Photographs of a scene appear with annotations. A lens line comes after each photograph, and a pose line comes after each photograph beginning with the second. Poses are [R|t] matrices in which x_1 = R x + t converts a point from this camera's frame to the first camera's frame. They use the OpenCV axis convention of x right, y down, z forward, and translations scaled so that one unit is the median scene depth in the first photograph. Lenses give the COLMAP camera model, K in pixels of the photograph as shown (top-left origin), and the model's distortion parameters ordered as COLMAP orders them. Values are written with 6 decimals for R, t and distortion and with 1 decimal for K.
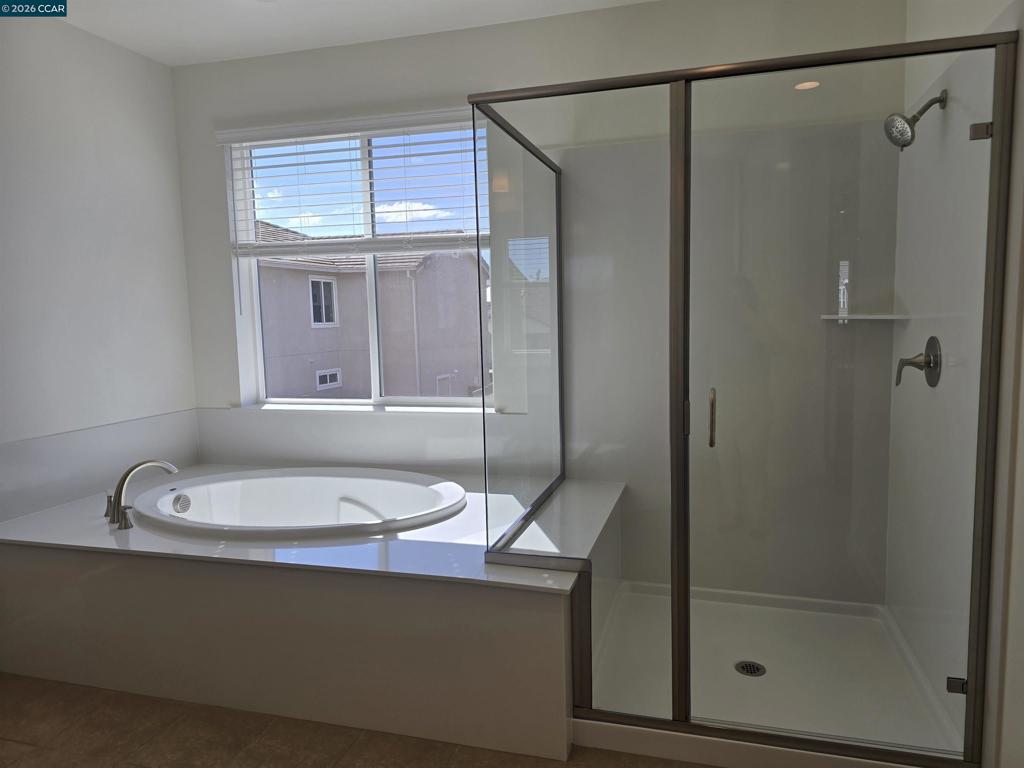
lens RADIAL K [[690.2, 0, 512.0], [0, 690.2, 384.0], [0, 0, 1]] dist [0.080917, -0.000439]
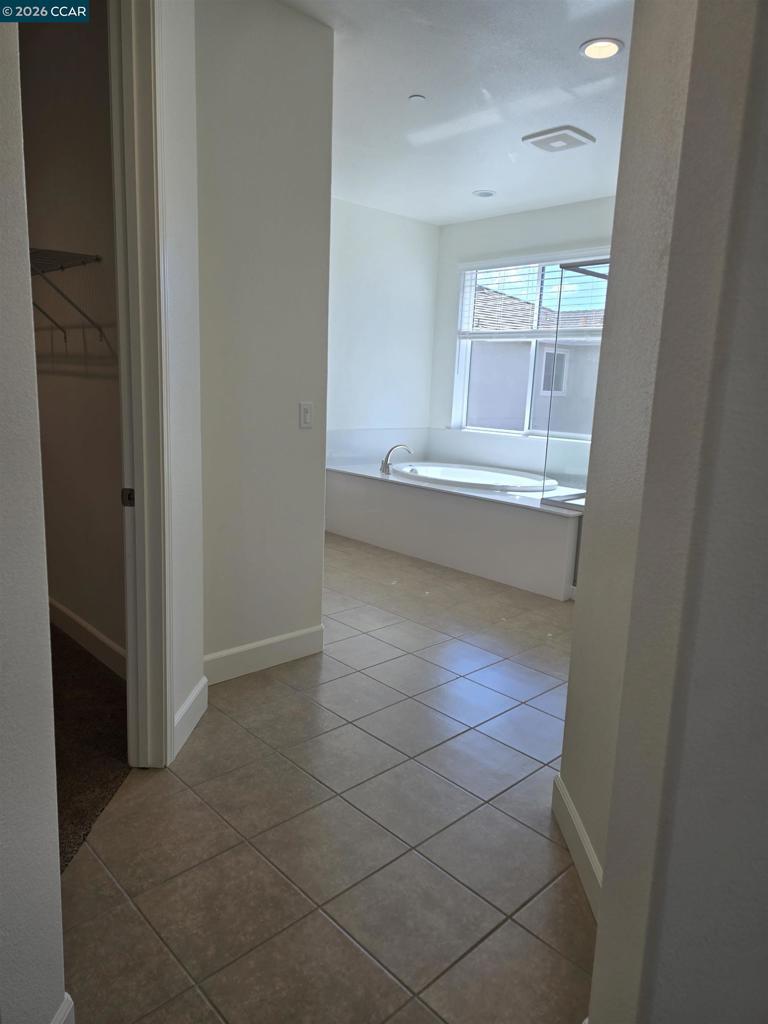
lens RADIAL K [[689.2, 0, 384.0], [0, 689.2, 512.0], [0, 0, 1]] dist [0.003745, 0.000580]
pose [[0.866140, 0.152629, -0.475926, 0.300359], [-0.113726, 0.987437, 0.109700, 0.067480], [0.486691, -0.040890, 0.872617, -0.548414]]
